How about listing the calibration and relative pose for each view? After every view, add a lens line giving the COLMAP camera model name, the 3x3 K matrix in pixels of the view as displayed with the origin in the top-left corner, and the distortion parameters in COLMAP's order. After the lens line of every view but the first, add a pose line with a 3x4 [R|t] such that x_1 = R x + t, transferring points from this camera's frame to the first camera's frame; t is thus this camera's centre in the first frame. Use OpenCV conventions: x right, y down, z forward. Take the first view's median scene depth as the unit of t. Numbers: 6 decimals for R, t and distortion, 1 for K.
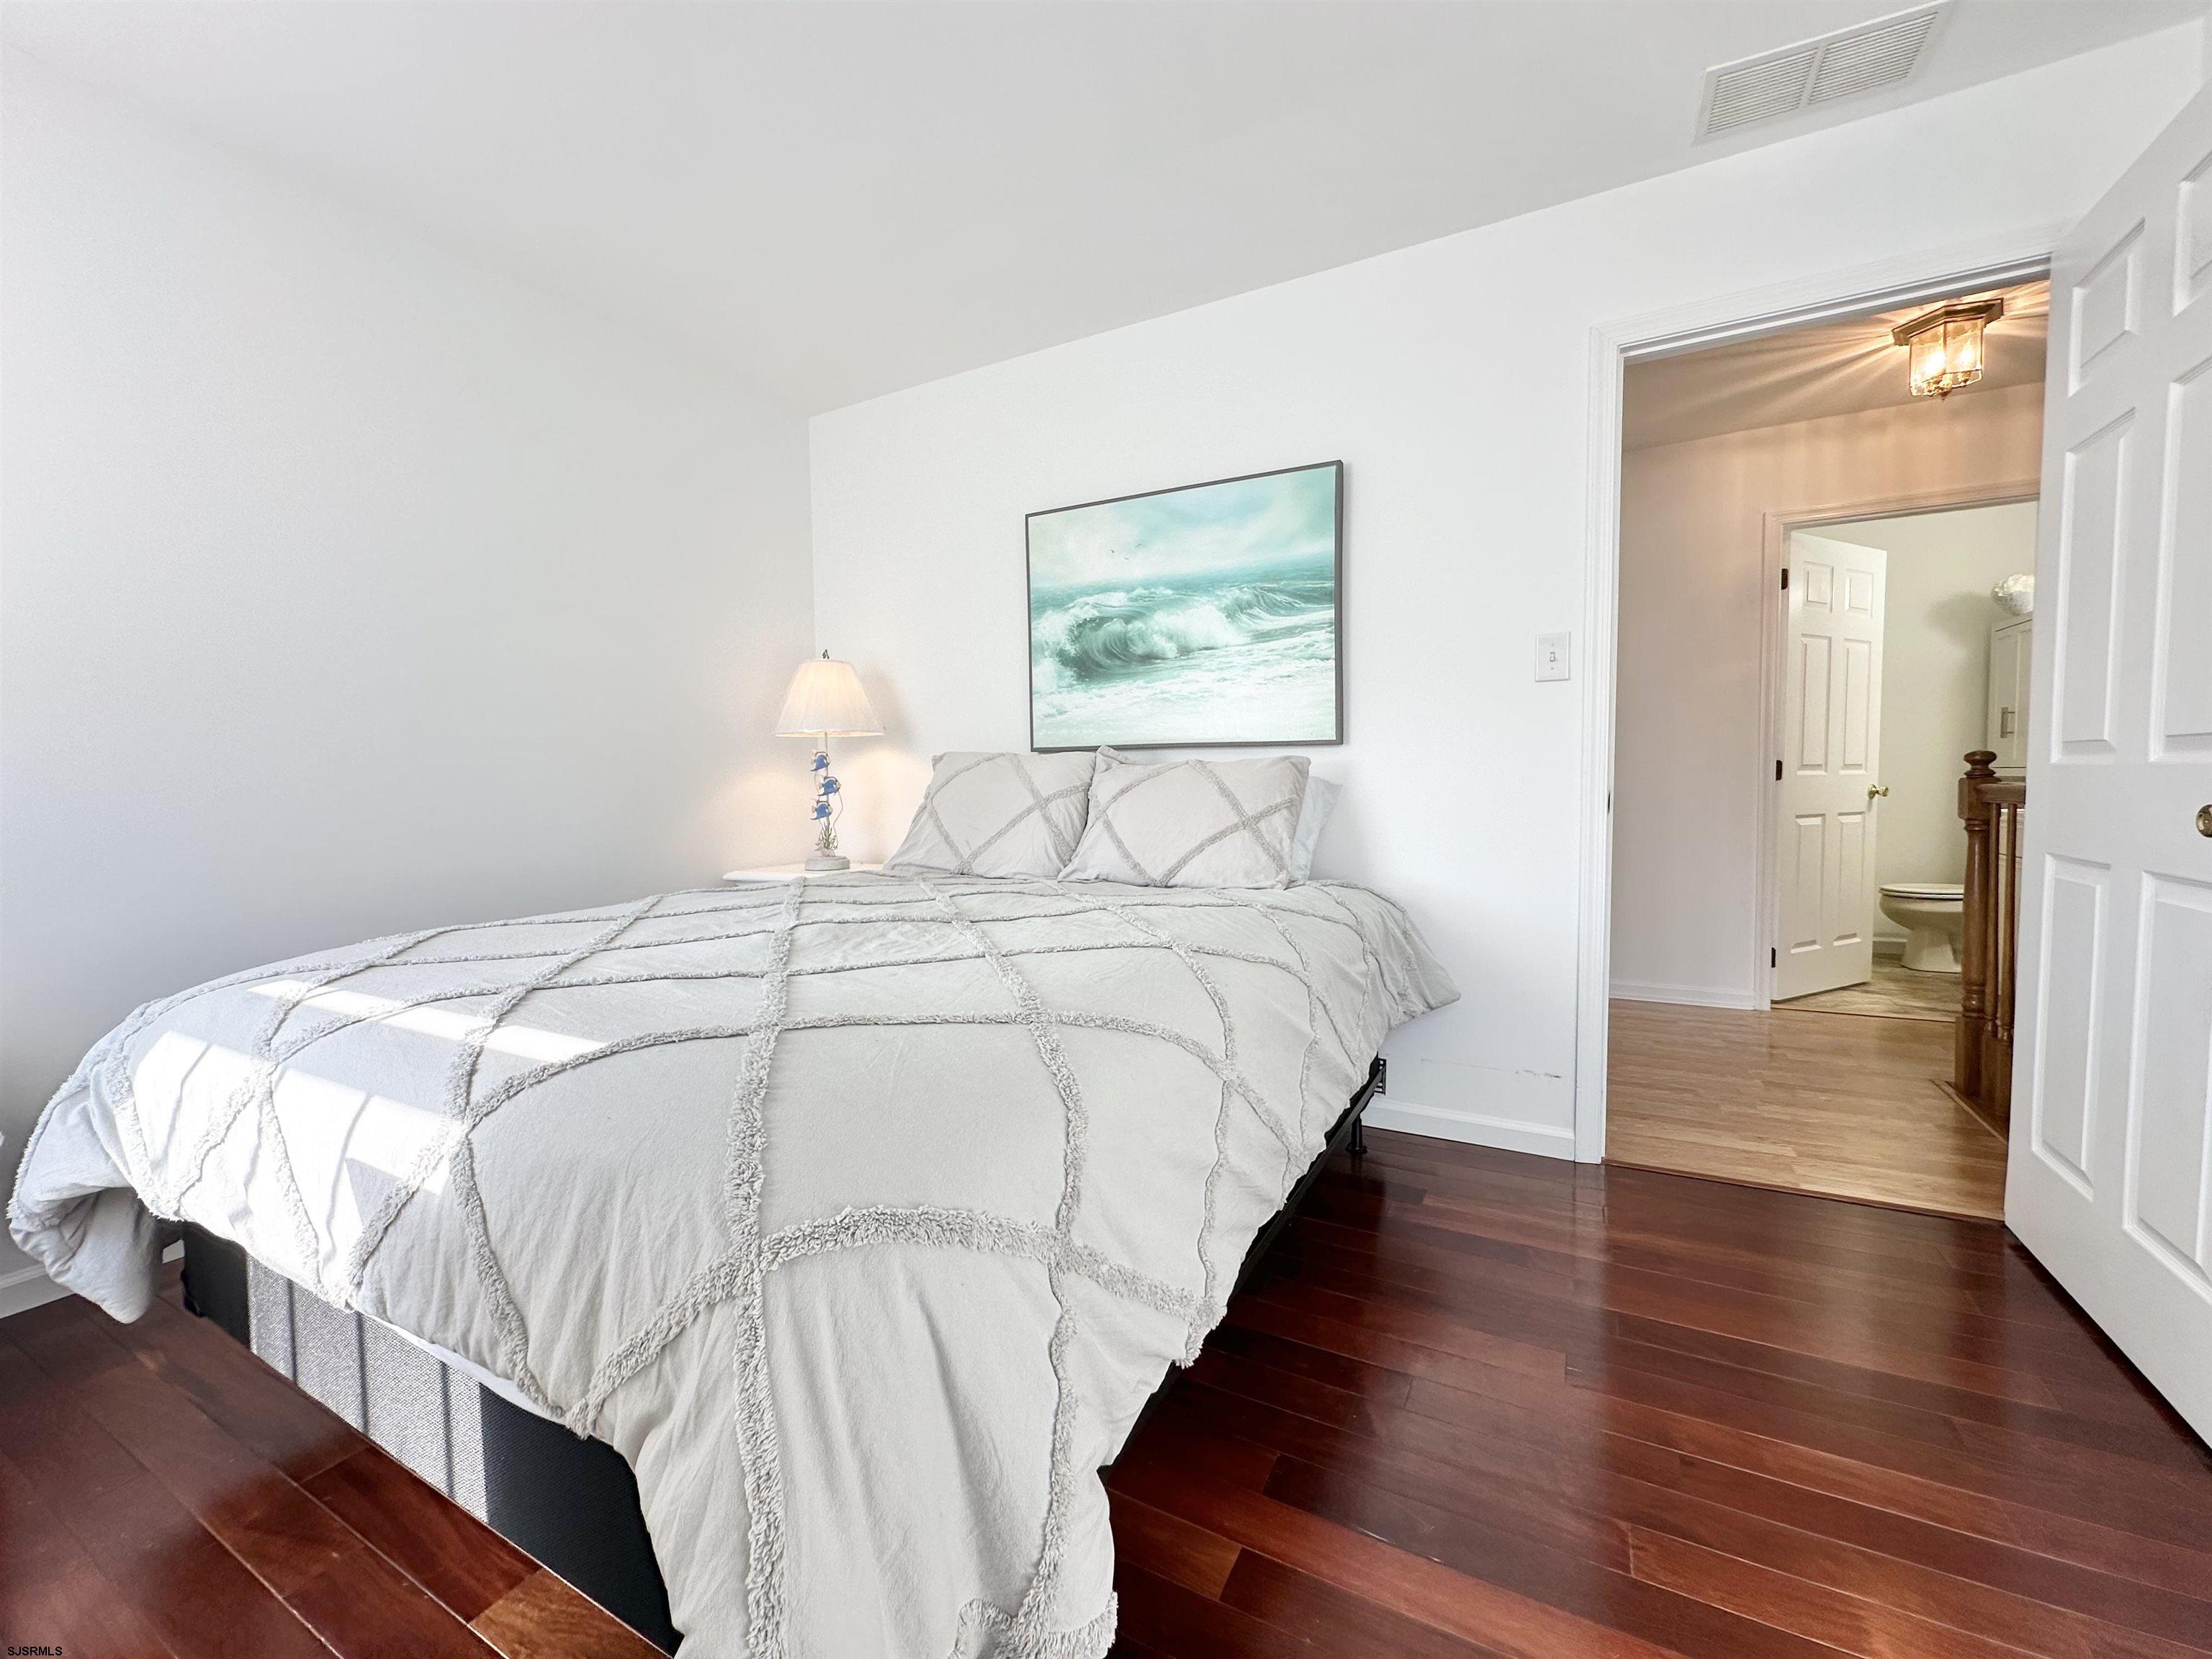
lens RADIAL K [[877.8, 0, 1109.4], [0, 877.8, 831.8], [0, 0, 1]] dist [-0.002546, -0.000172]
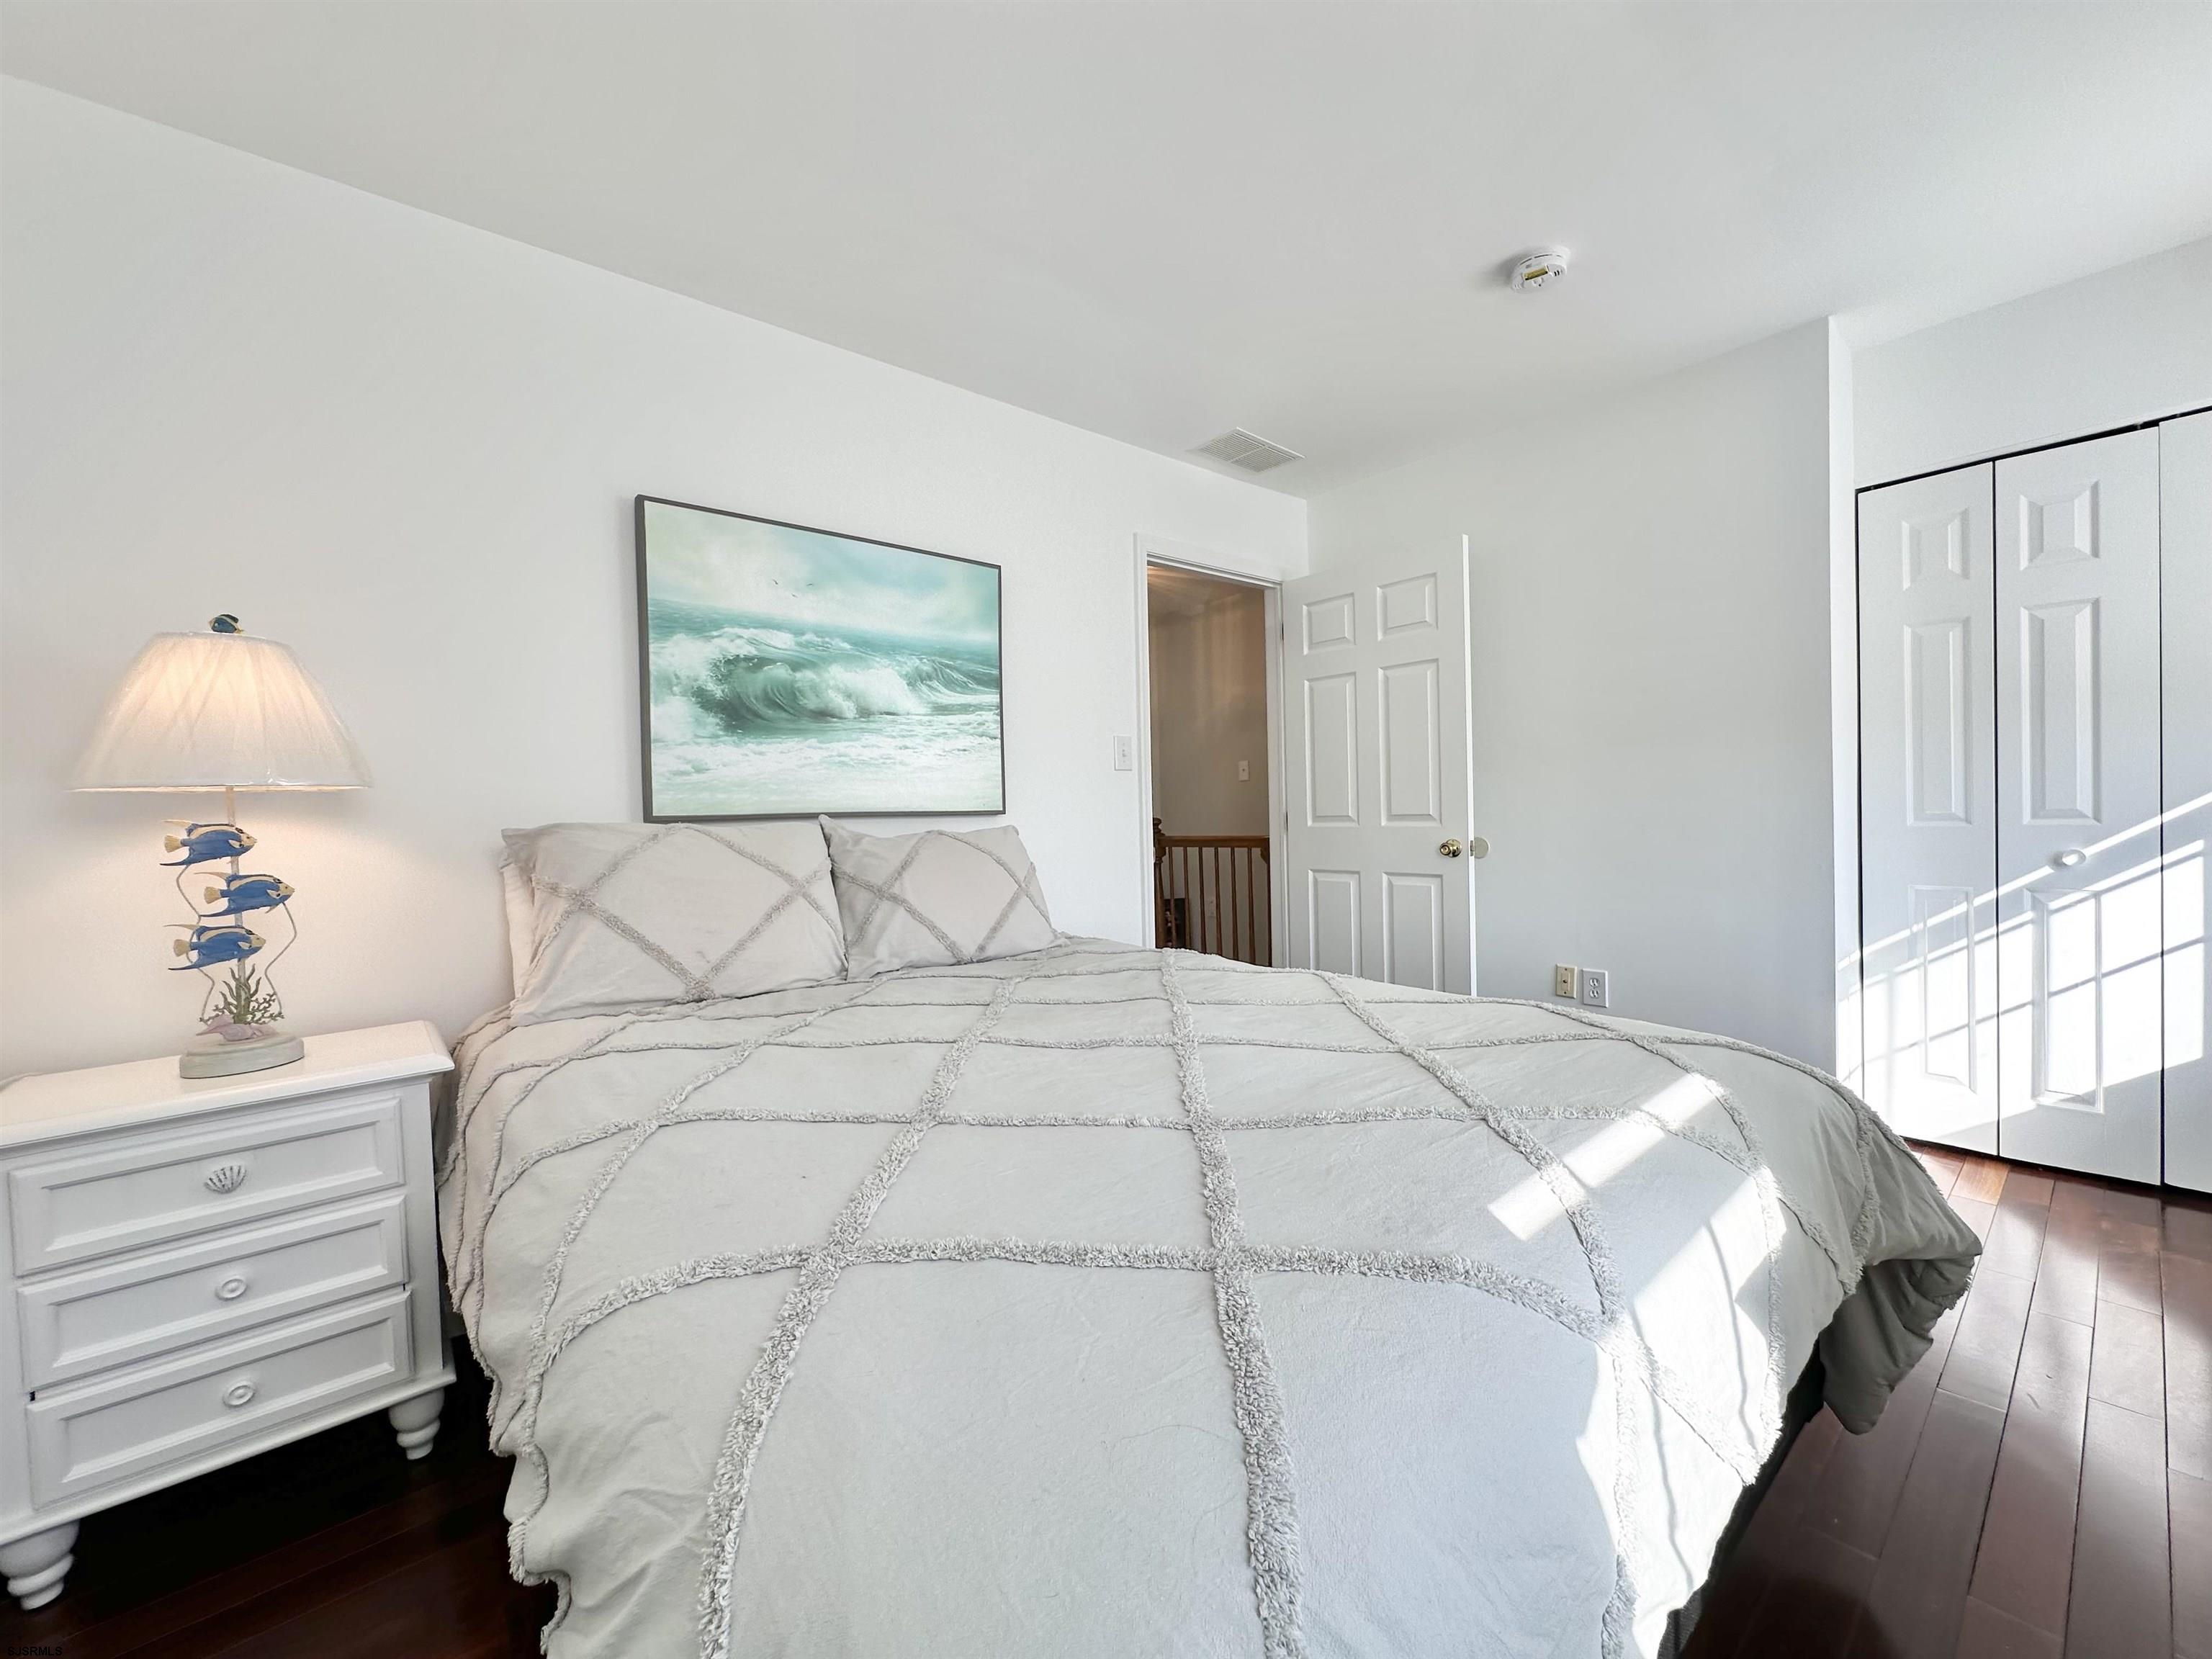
lens RADIAL K [[877.8, 0, 1104.9], [0, 877.8, 831.9], [0, 0, 1]] dist [-0.002546, -0.000172]
pose [[0.376158, -0.015689, 0.926423, -0.680454], [0.081288, 0.996560, -0.016129, -0.046053], [-0.922983, 0.081374, 0.376139, 0.432615]]
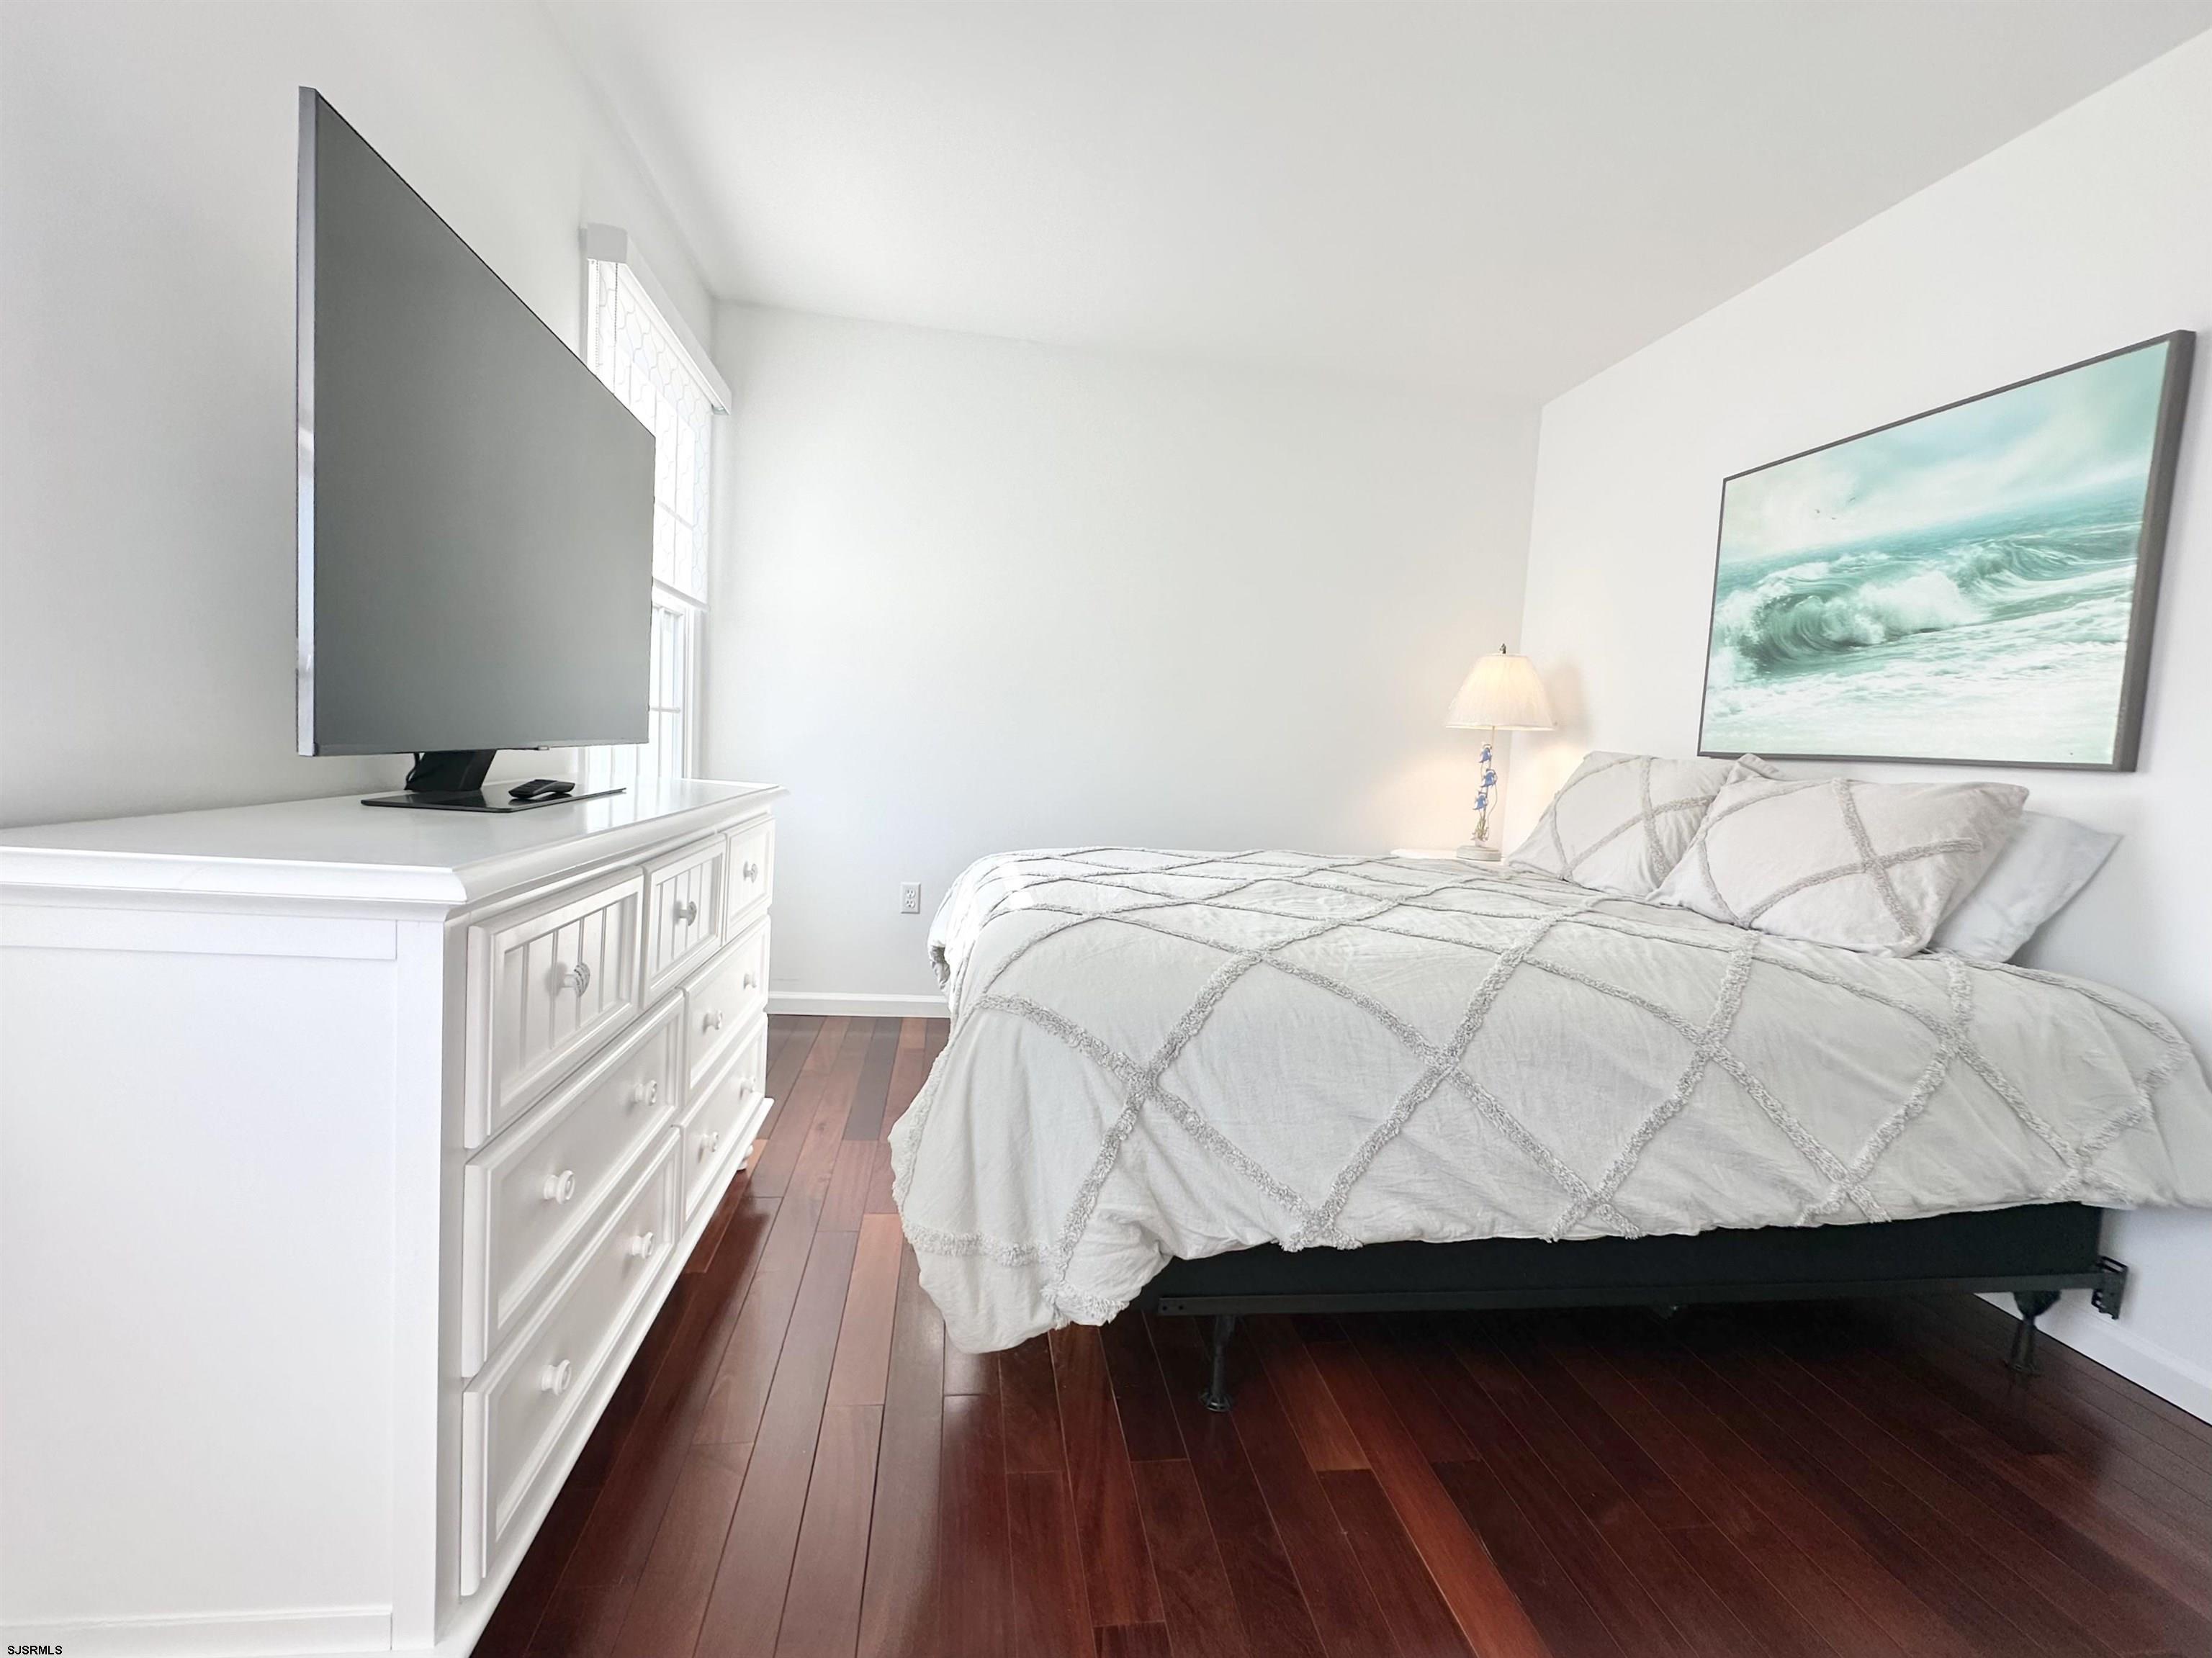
lens RADIAL K [[962.9, 0, 1116.9], [0, 962.9, 830.0], [0, 0, 1]] dist [-0.000847, -0.000152]
pose [[0.600240, 0.117869, -0.791087, 0.360946], [-0.110727, 0.991803, 0.063761, -0.018383], [0.792119, 0.049323, 0.608371, -0.023336]]
